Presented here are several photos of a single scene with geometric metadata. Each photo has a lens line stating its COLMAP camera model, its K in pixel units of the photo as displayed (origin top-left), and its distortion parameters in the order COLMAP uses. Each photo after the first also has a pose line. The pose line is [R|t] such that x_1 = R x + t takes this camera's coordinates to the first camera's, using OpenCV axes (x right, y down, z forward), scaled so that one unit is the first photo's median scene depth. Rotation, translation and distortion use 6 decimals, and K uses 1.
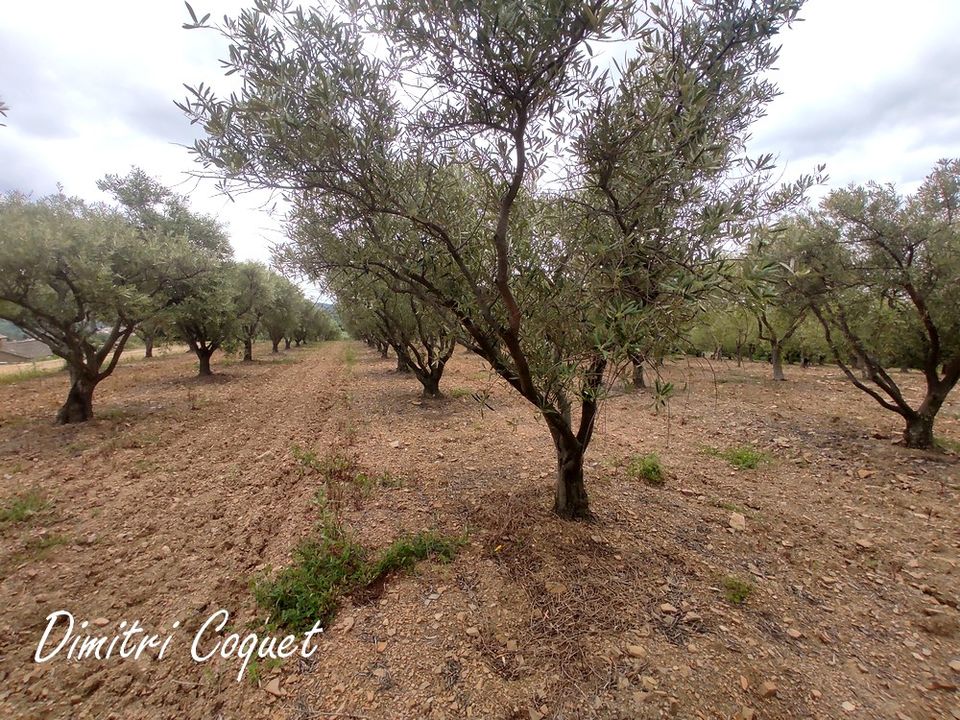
lens RADIAL K [[382.3, 0, 480.0], [0, 382.3, 360.0], [0, 0, 1]] dist [-0.000140, 0.000001]
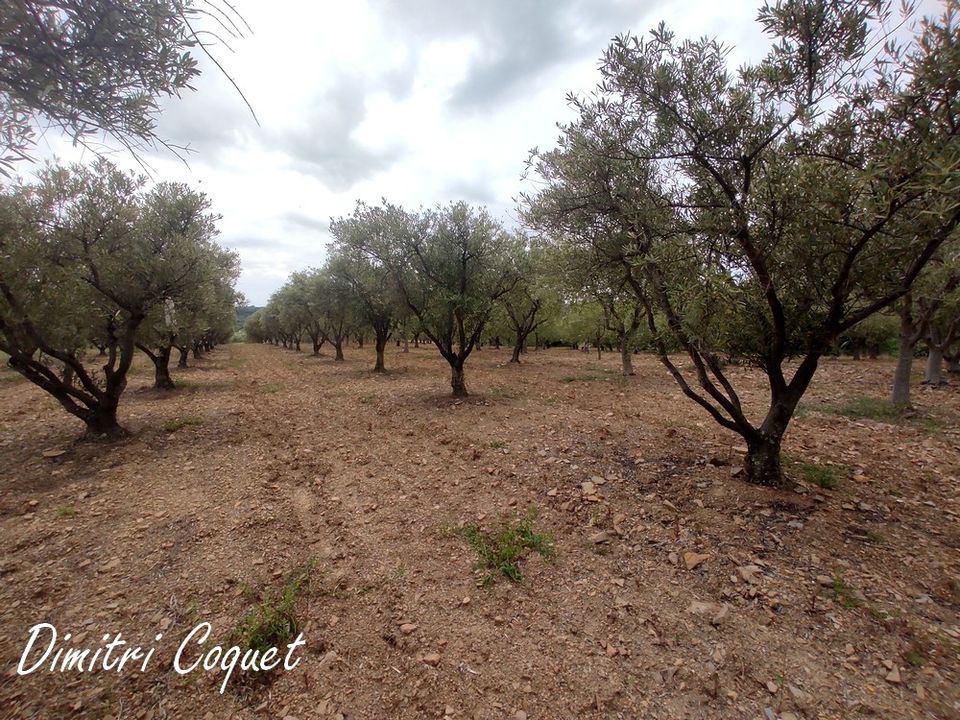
lens RADIAL K [[382.3, 0, 480.0], [0, 382.3, 360.0], [0, 0, 1]] dist [-0.000140, 0.000001]
pose [[0.970807, -0.042395, 0.236086, 0.503205], [0.039960, 0.999087, 0.015092, -0.020623], [-0.236510, -0.005217, 0.971615, 0.456834]]
